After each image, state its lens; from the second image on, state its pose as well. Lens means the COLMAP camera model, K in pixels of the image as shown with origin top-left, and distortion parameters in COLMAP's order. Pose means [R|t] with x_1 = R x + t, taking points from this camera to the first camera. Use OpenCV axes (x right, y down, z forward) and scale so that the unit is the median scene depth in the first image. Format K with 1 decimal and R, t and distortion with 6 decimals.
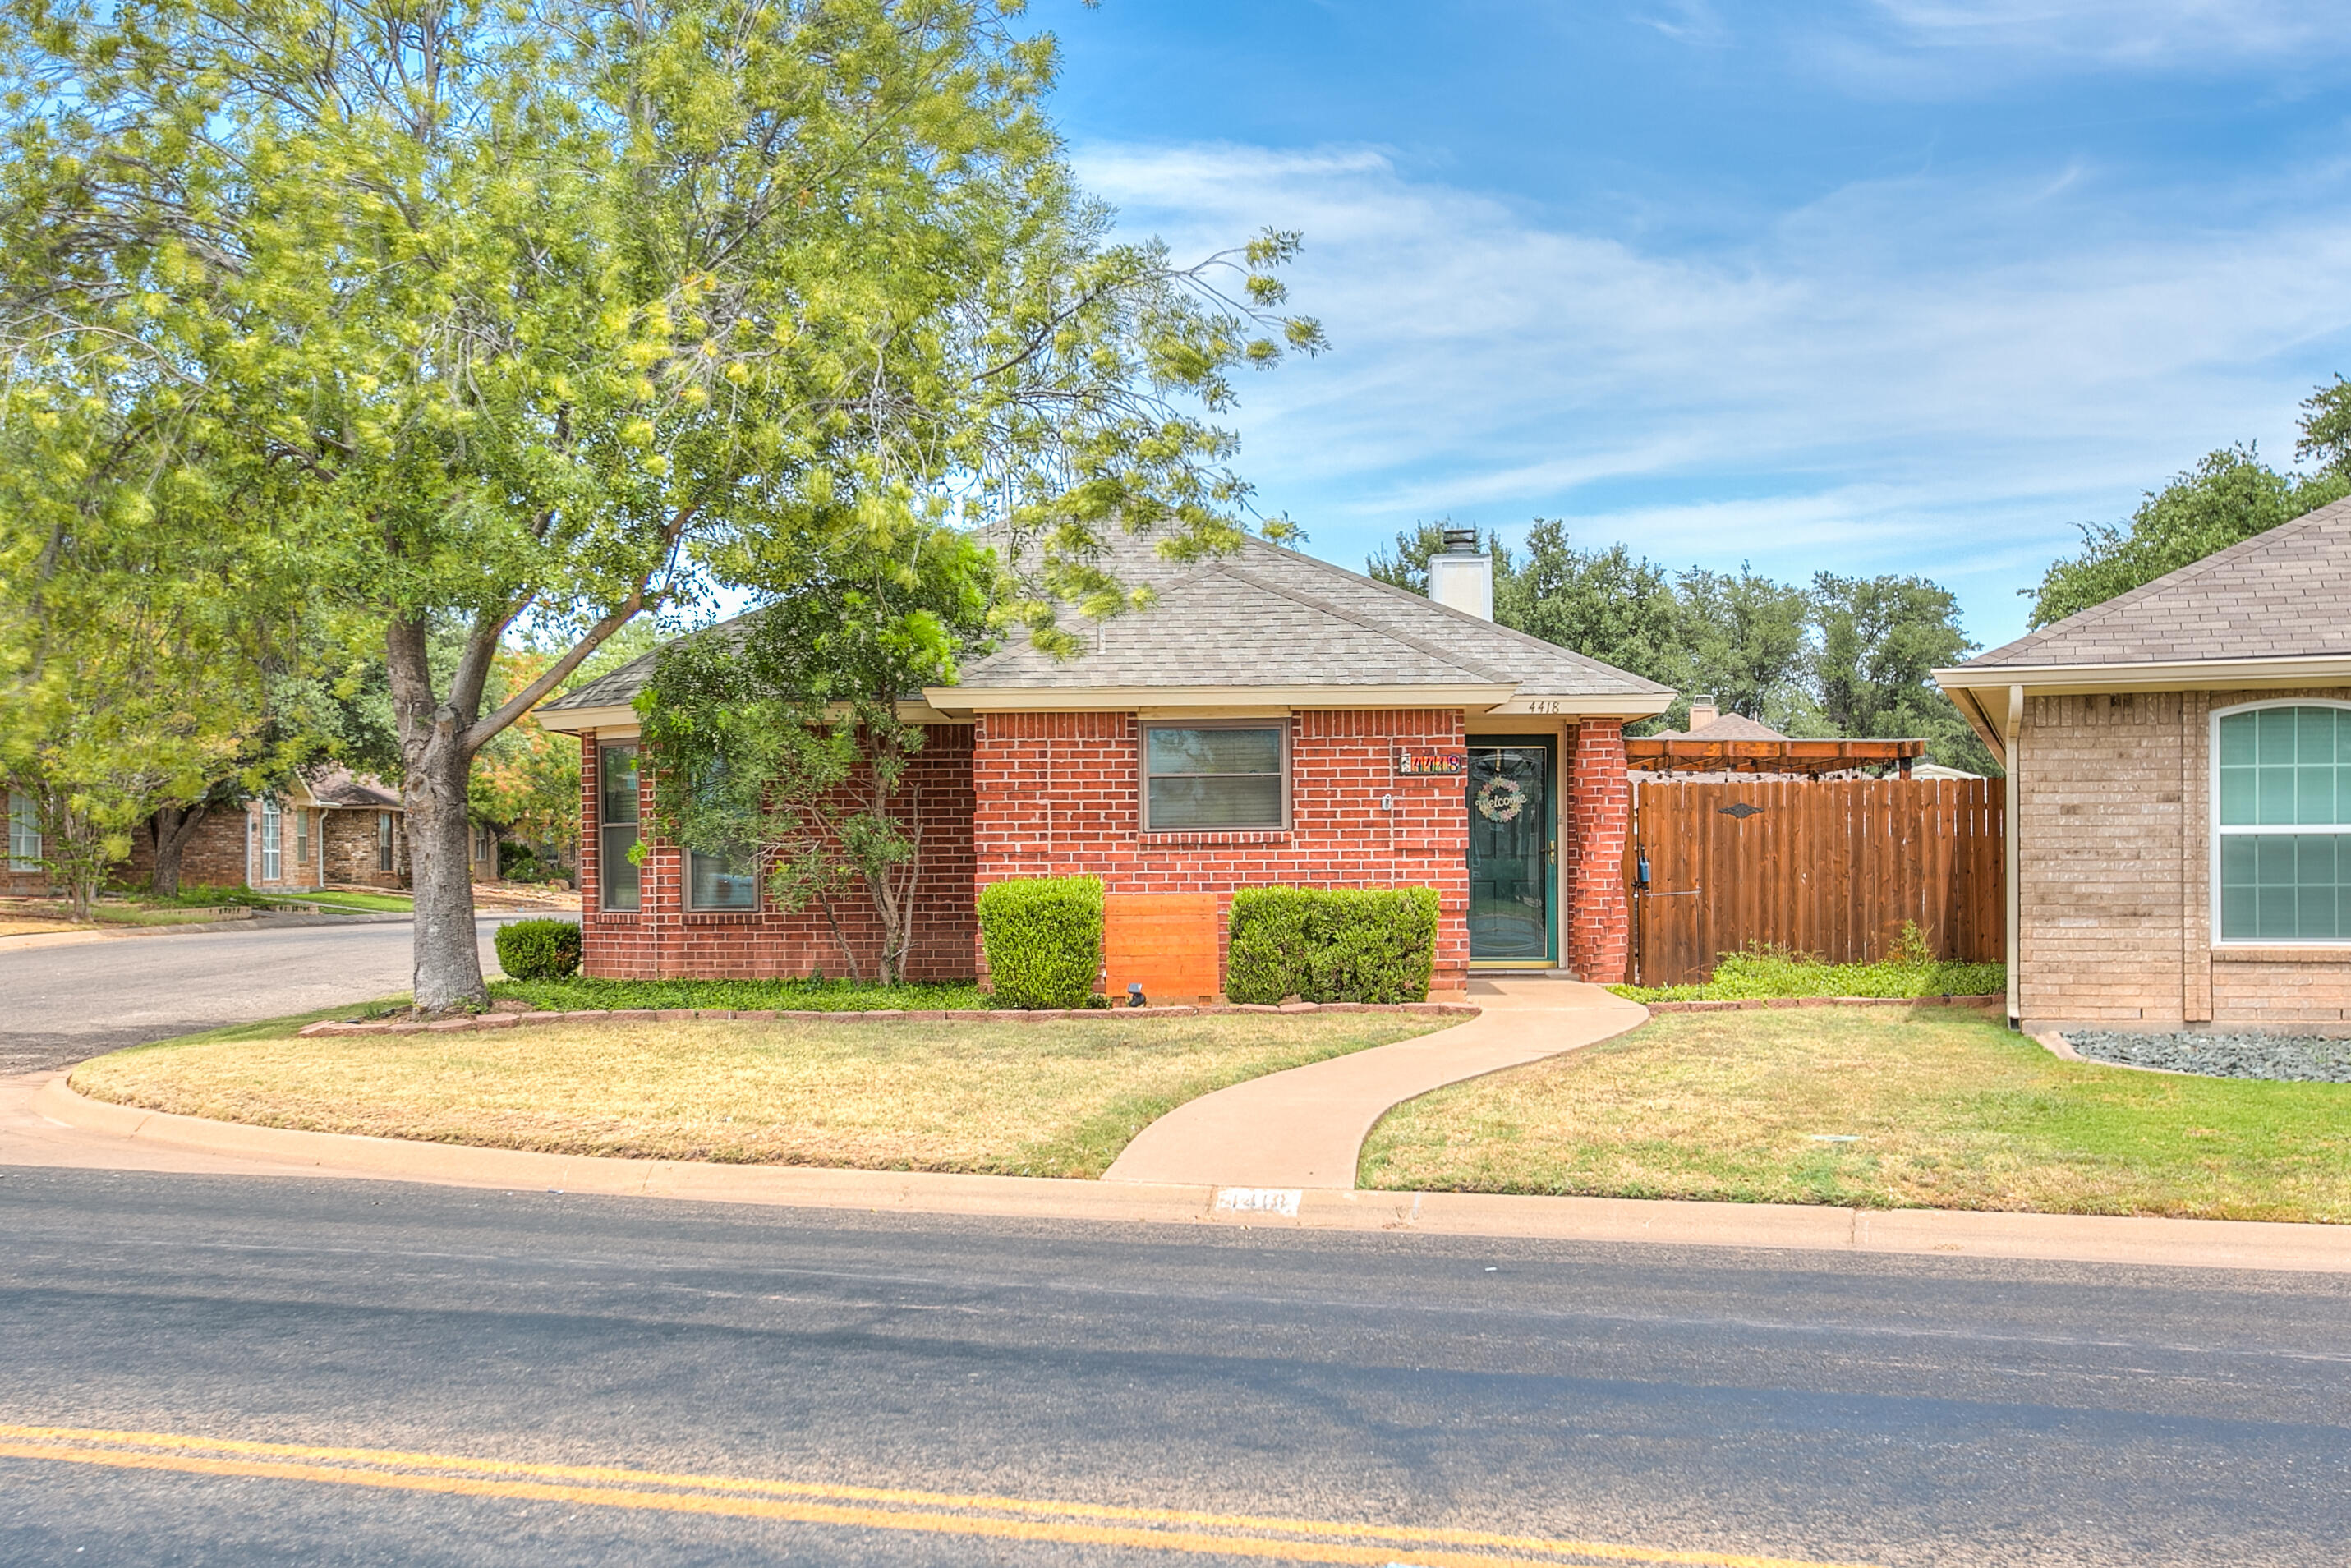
lens RADIAL K [[2804.2, 0, 1175.5], [0, 2804.2, 784.0], [0, 0, 1]] dist [0.141872, -0.007352]
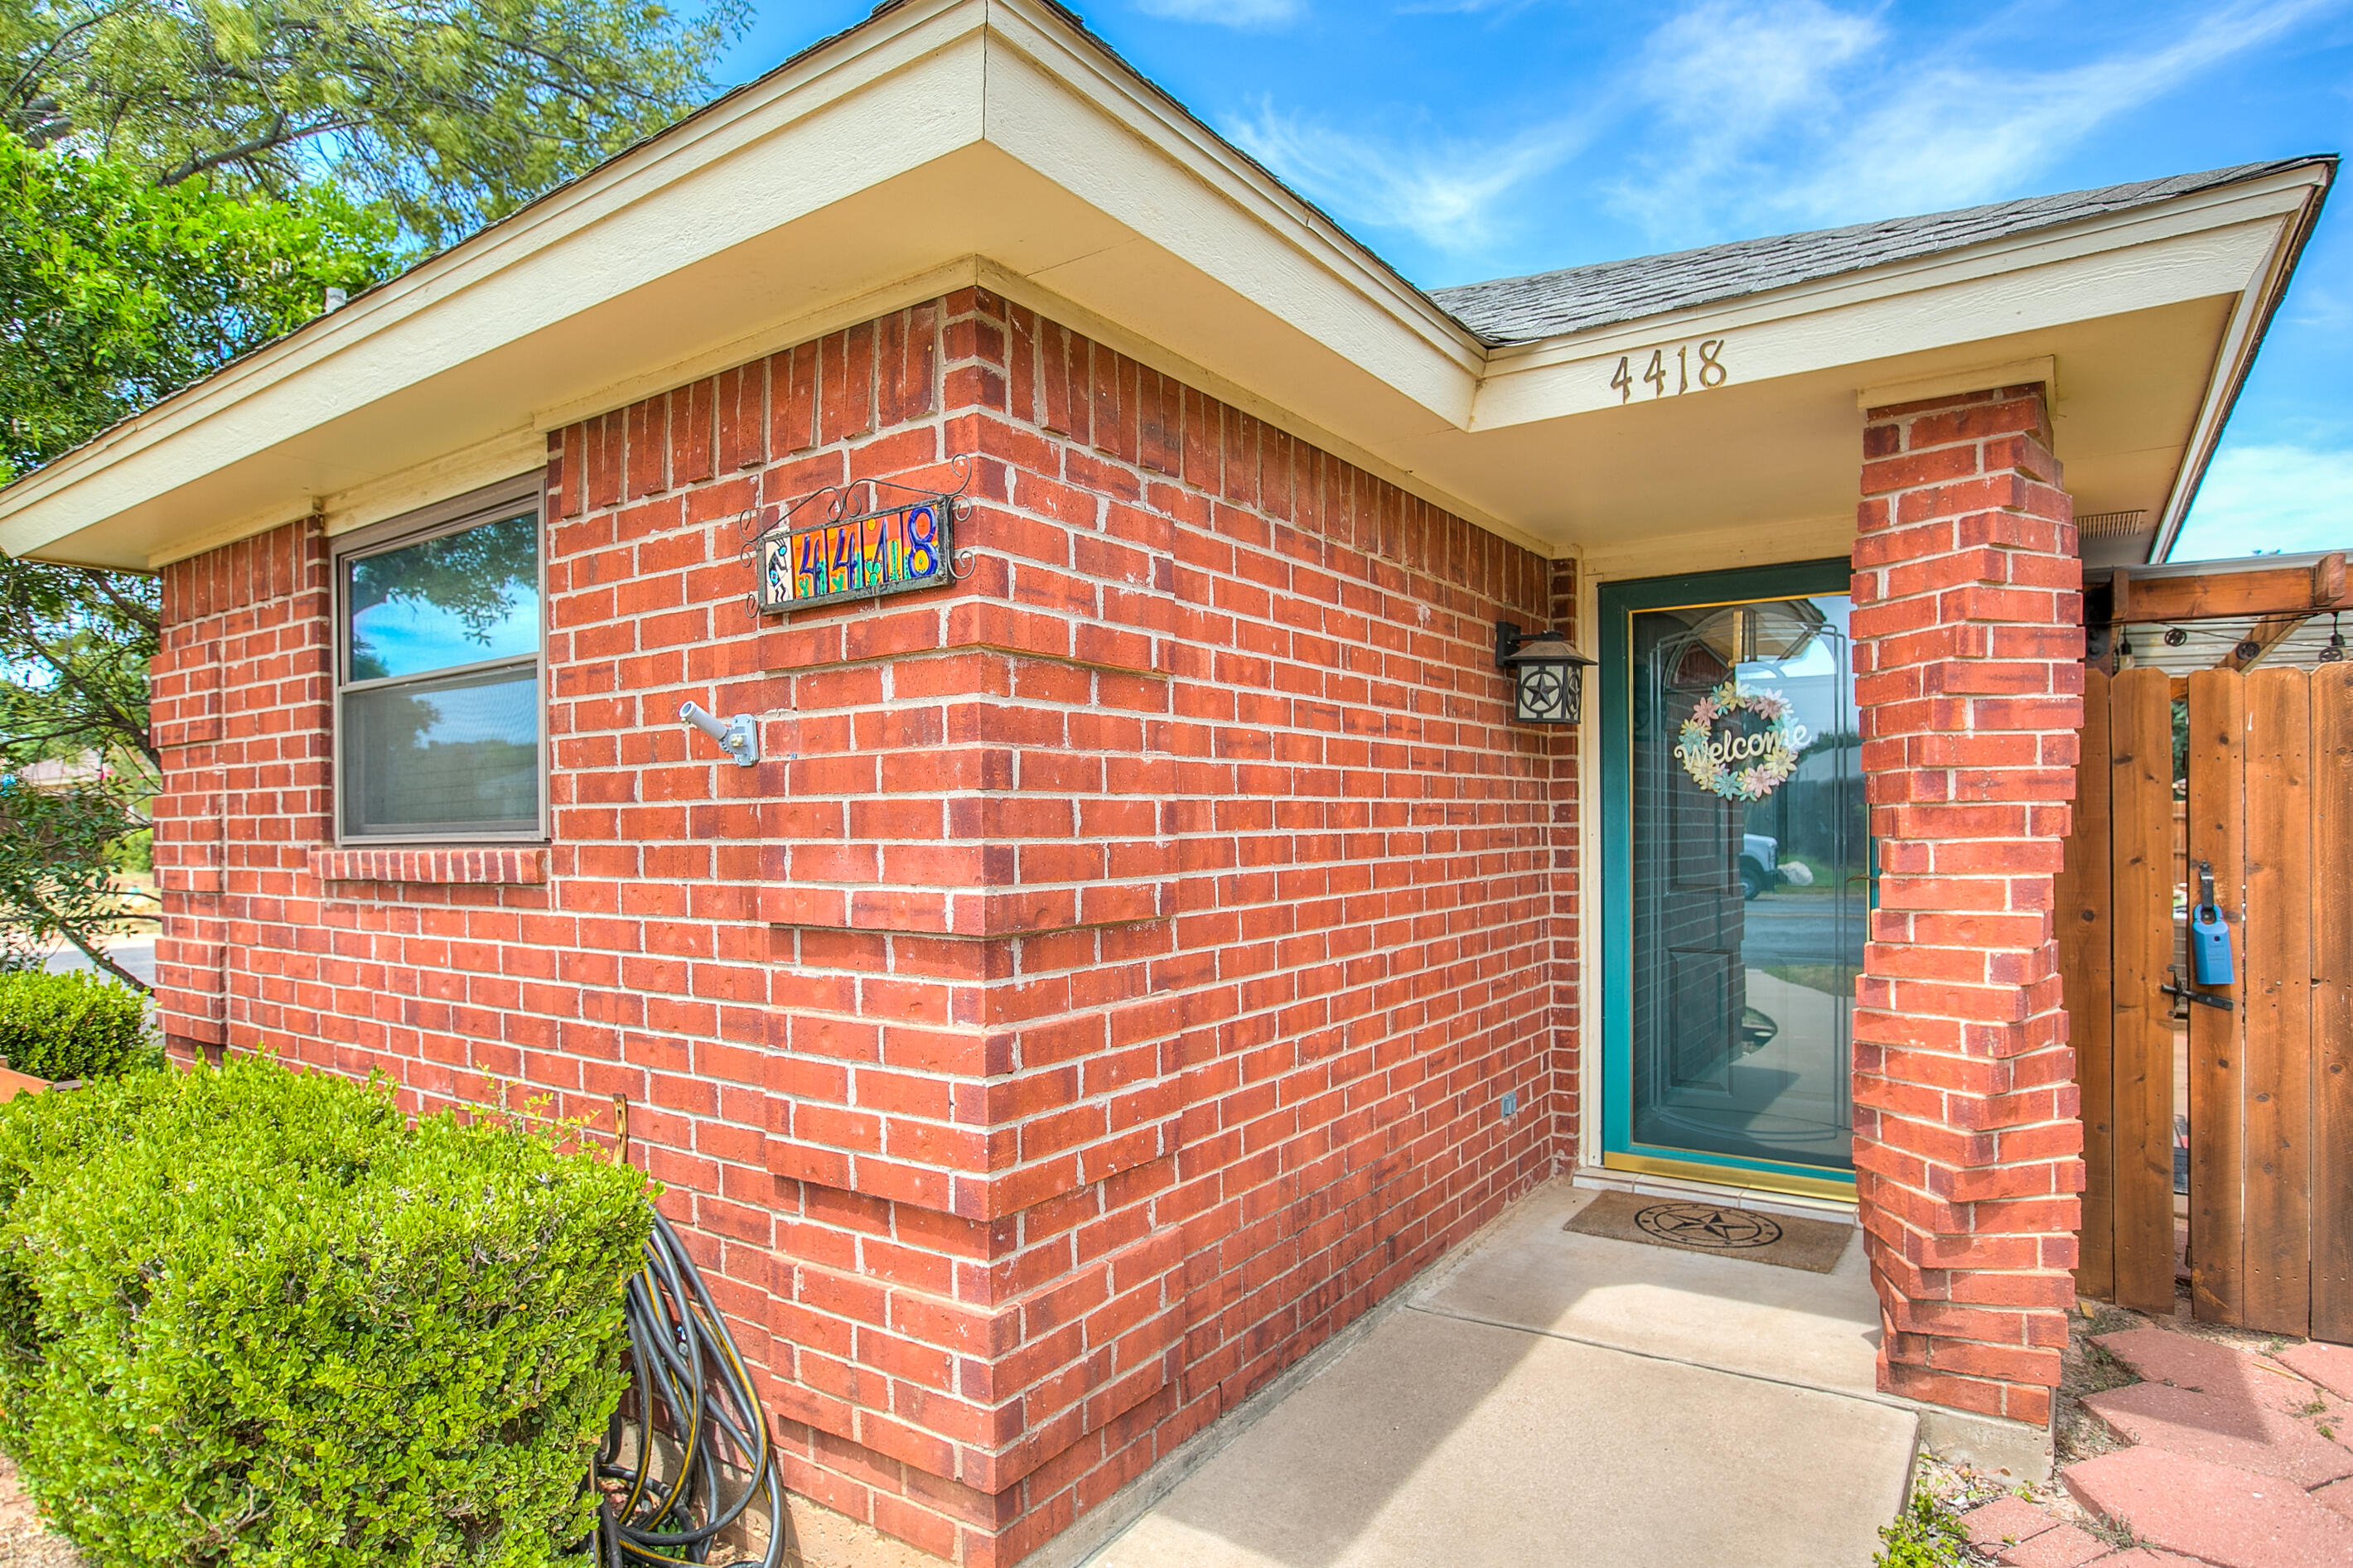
lens RADIAL K [[1285.8, 0, 1167.5], [0, 1285.8, 820.1], [0, 0, 1]] dist [-0.012667, 0.000653]
pose [[0.827424, -0.003649, -0.561566, 0.169401], [0.020032, 0.999534, 0.023020, 0.012088], [0.561220, -0.030297, 0.827112, 0.922801]]
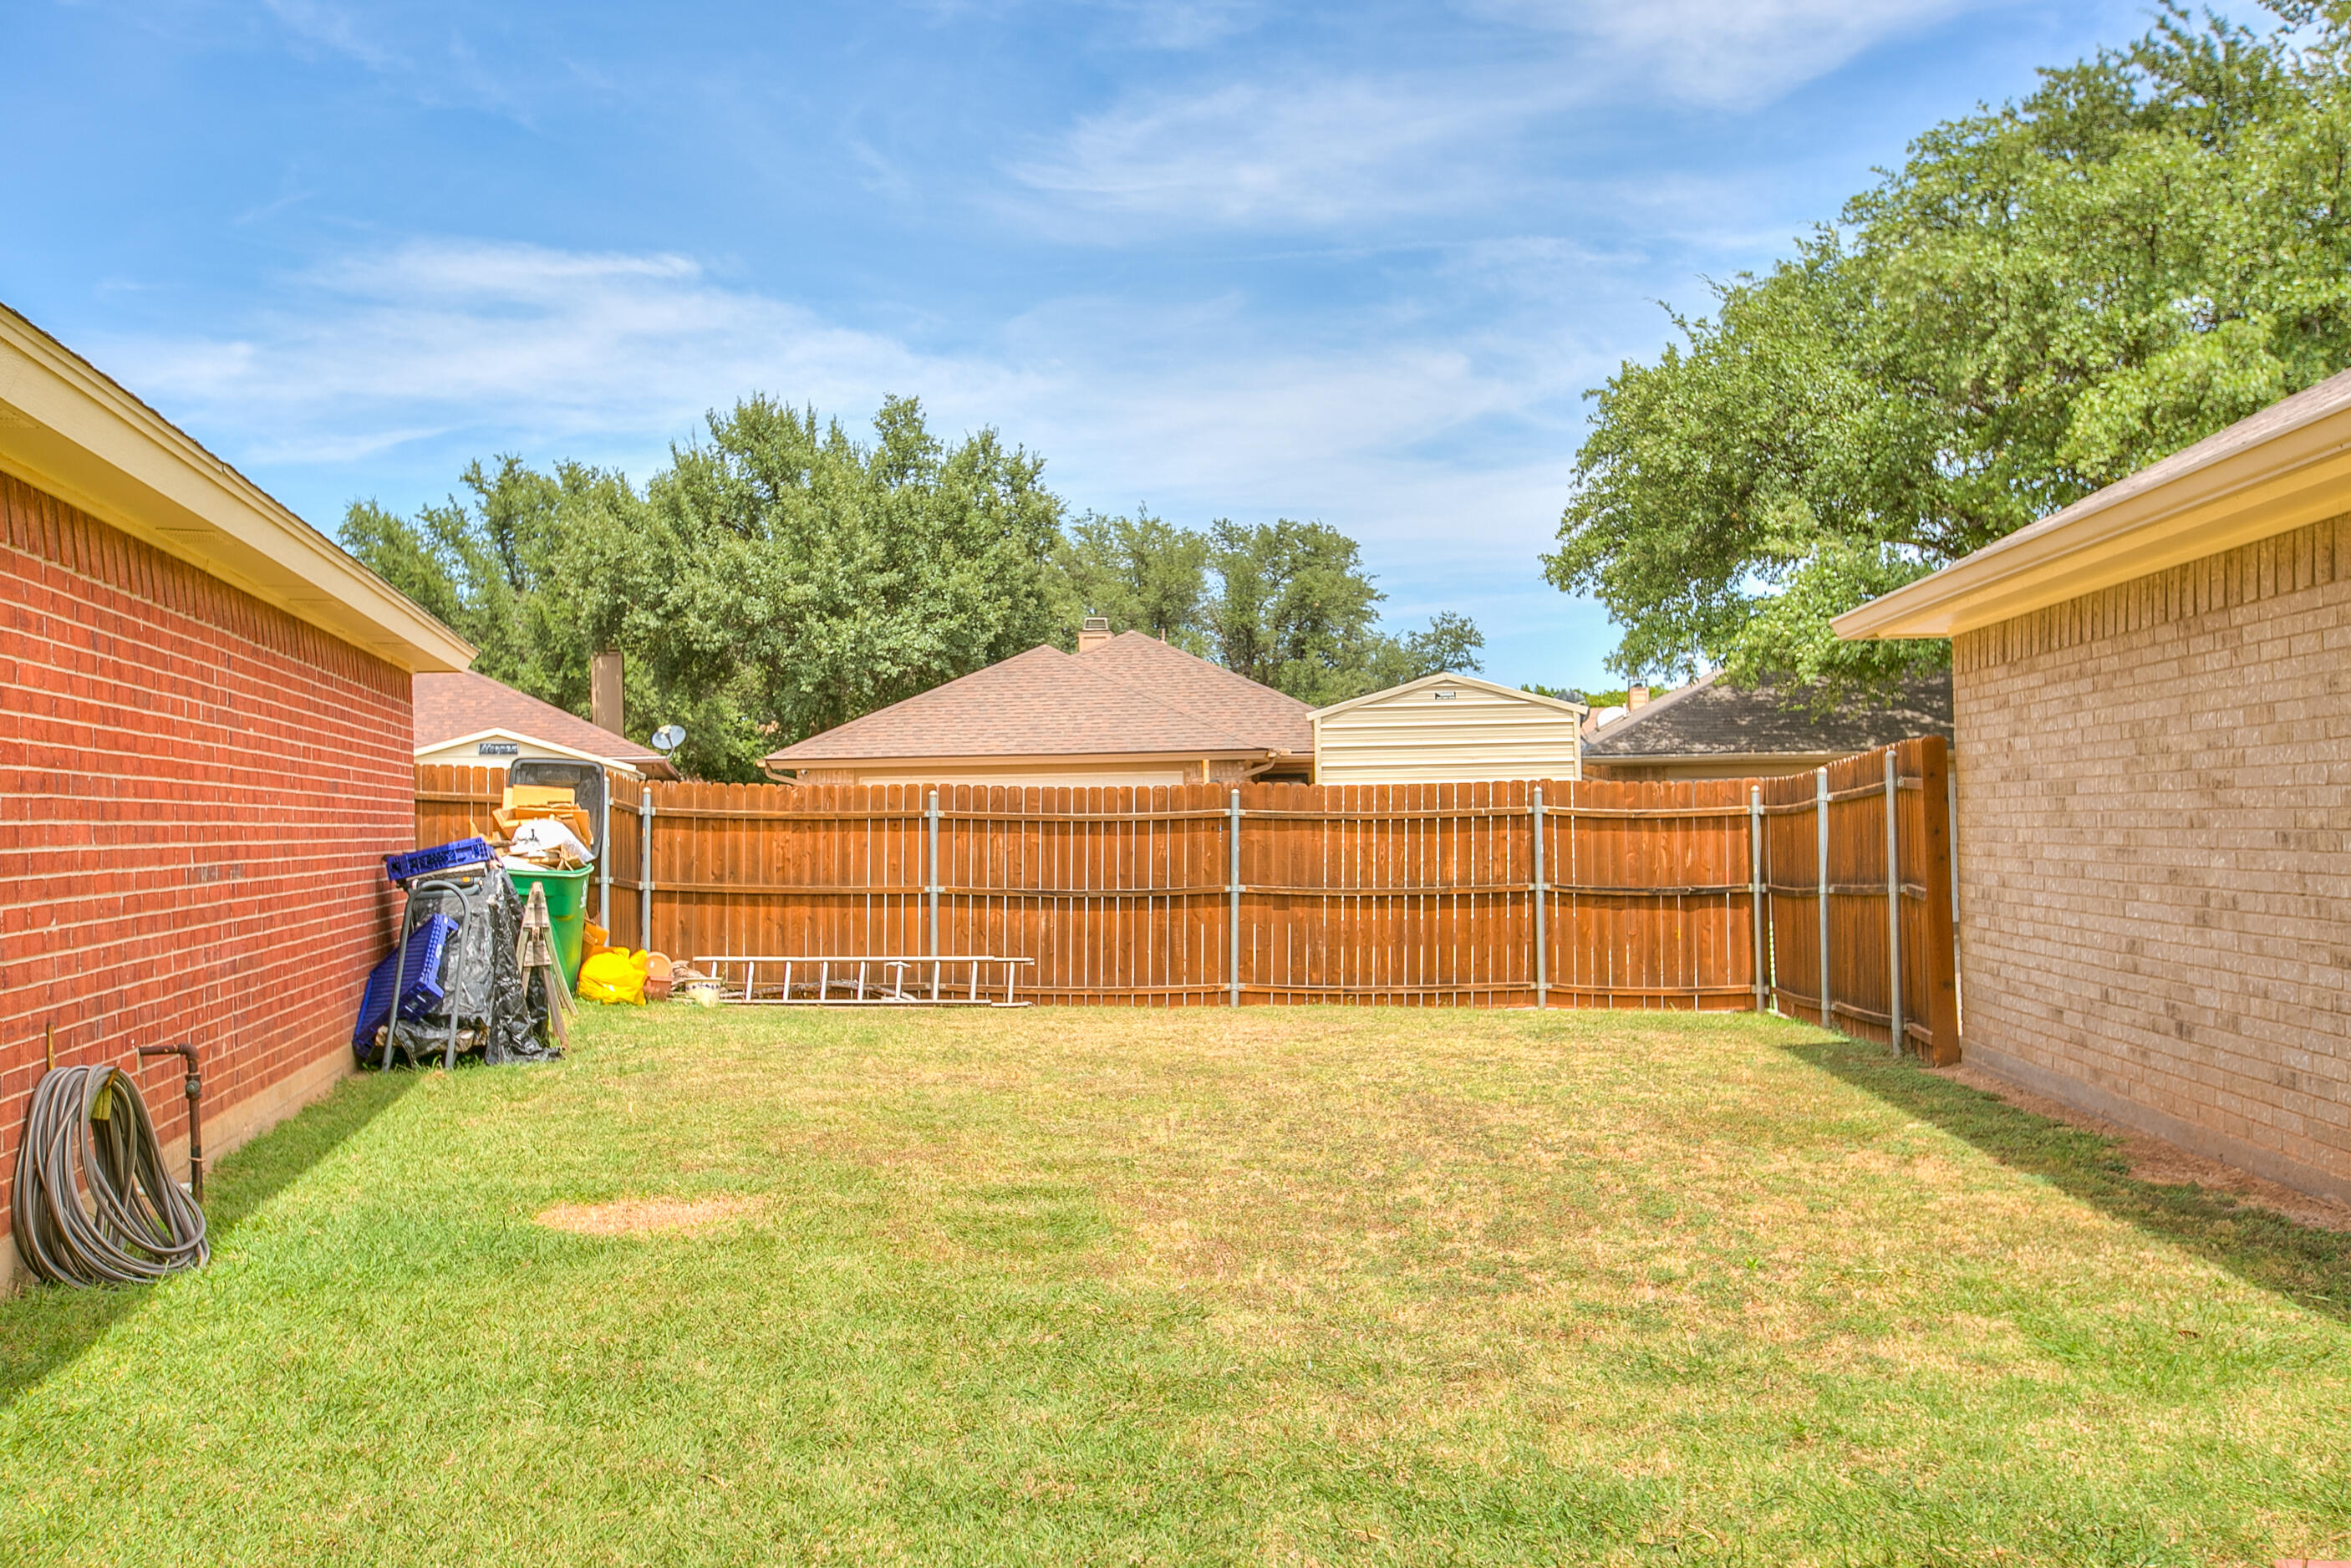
lens RADIAL K [[2227.1, 0, 1175.5], [0, 2227.1, 784.0], [0, 0, 1]] dist [0.000144, 0.003050]
pose [[0.976436, -0.003831, 0.215773, 0.273339], [0.001691, 0.999948, 0.010102, 0.029370], [-0.215801, -0.009500, 0.976391, 1.419346]]
